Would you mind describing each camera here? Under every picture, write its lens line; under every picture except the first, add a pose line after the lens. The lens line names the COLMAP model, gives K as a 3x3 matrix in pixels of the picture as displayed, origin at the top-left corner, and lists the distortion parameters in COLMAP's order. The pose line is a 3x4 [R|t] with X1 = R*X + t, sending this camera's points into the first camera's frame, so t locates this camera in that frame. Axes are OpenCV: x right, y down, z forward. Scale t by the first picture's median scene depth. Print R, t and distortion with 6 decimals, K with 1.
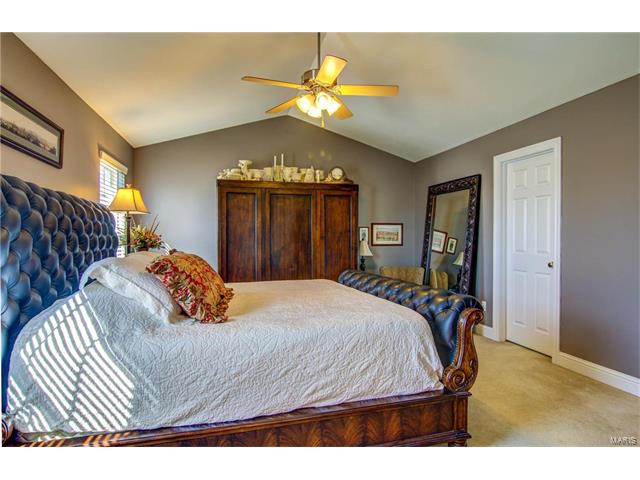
lens RADIAL K [[357.7, 0, 320.9], [0, 357.7, 239.5], [0, 0, 1]] dist [-0.018601, -0.004400]
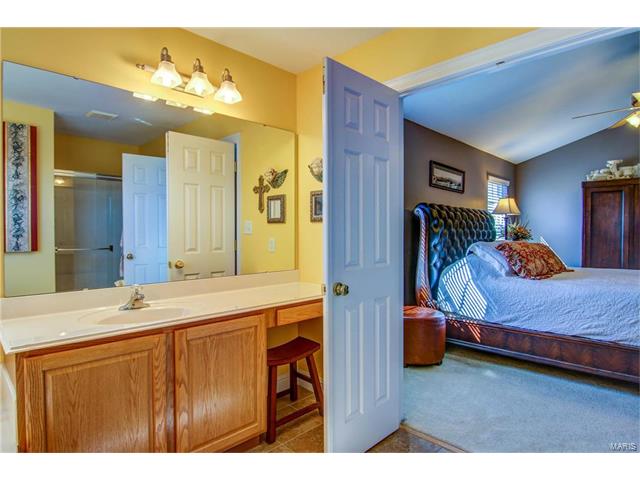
lens RADIAL K [[357.7, 0, 321.2], [0, 357.7, 237.5], [0, 0, 1]] dist [-0.018601, -0.004400]
pose [[0.497313, 0.014990, -0.867442, 0.655608], [-0.004010, 0.999880, 0.014980, 0.000606], [0.867562, -0.003971, 0.497313, -0.725675]]
